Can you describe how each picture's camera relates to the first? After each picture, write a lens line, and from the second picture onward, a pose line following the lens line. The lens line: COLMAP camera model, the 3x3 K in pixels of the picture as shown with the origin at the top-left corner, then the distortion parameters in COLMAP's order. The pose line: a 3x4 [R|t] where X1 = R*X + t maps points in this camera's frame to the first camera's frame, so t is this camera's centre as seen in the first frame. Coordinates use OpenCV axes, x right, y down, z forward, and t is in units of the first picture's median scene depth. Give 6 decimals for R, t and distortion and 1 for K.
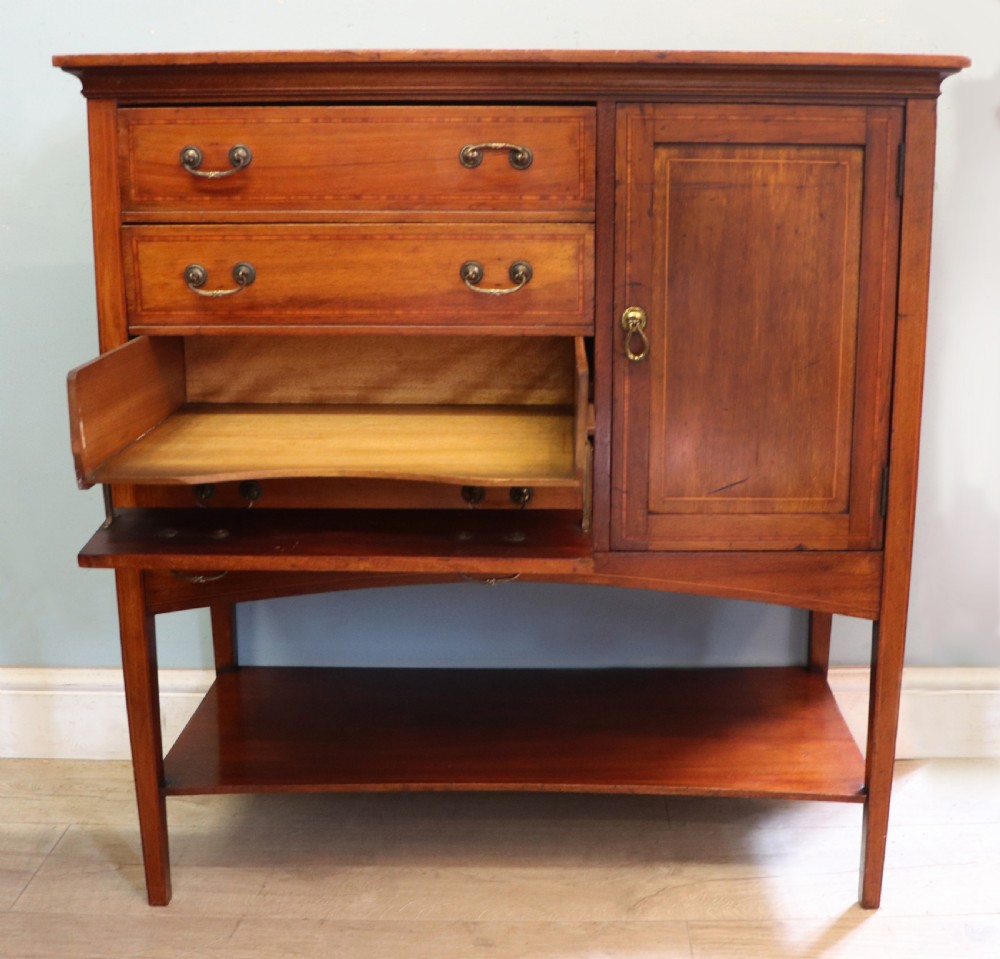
lens RADIAL K [[1333.0, 0, 539.7], [0, 1333.0, 453.2], [0, 0, 1]] dist [-0.154548, 0.000000]
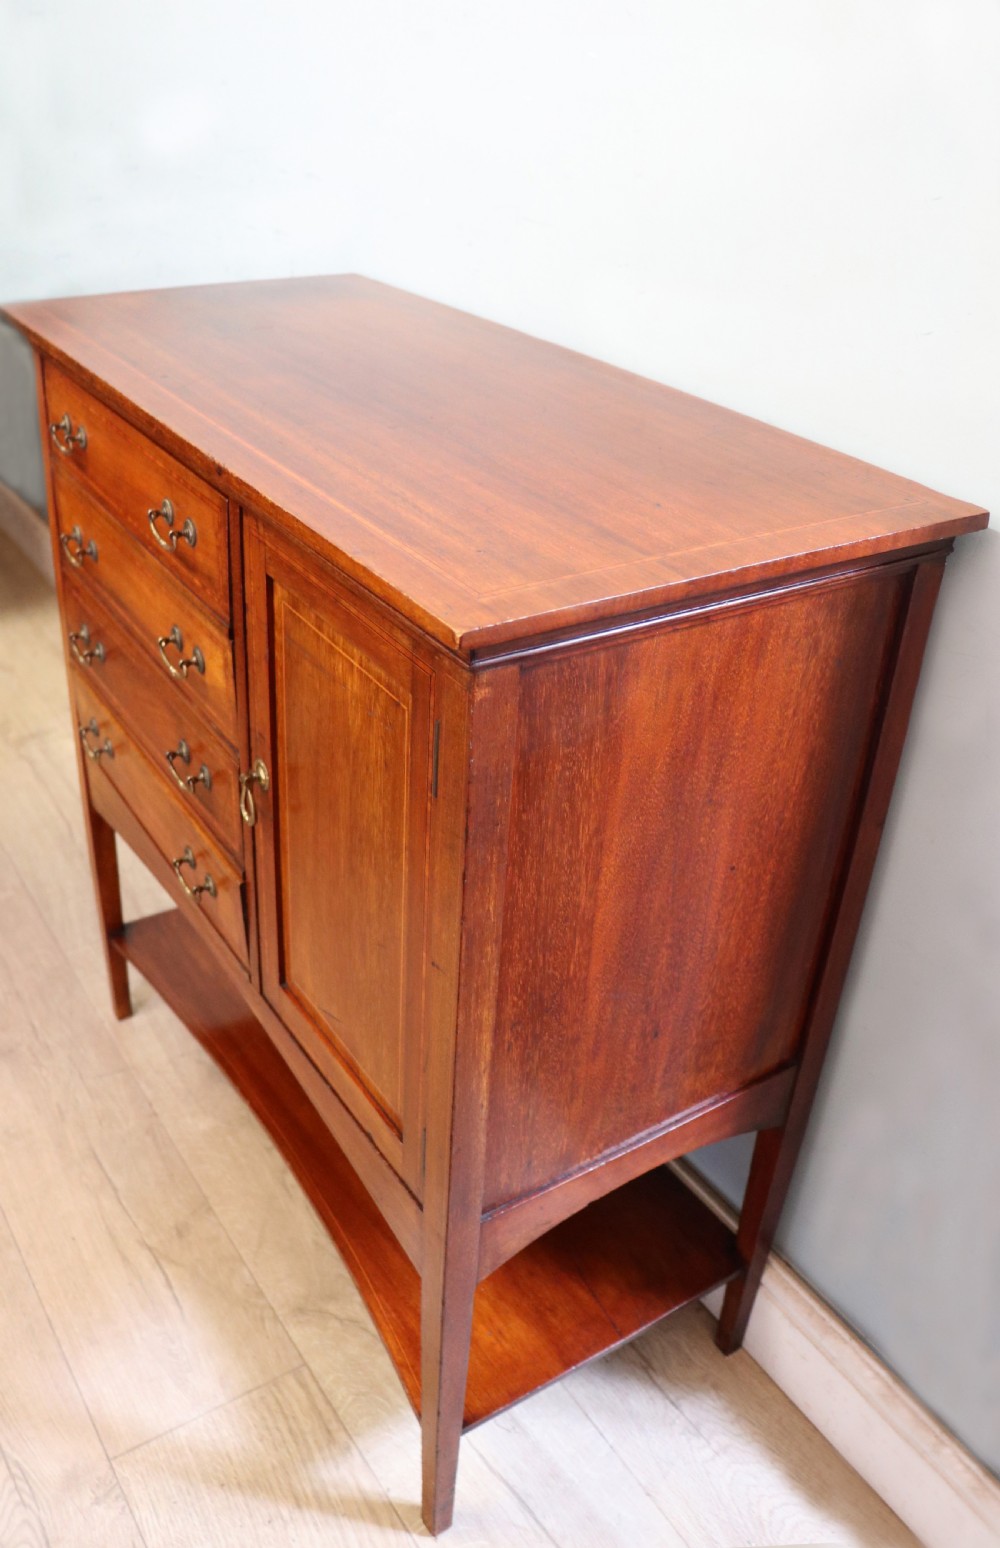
lens RADIAL K [[1301.5, 0, 466.5], [0, 1301.5, 764.4], [0, 0, 1]] dist [-0.113886, 0.023684]
pose [[0.542707, 0.448851, -0.709931, 0.677302], [-0.221263, 0.891780, 0.394680, -0.433765], [0.810254, -0.057114, 0.583289, 0.650743]]
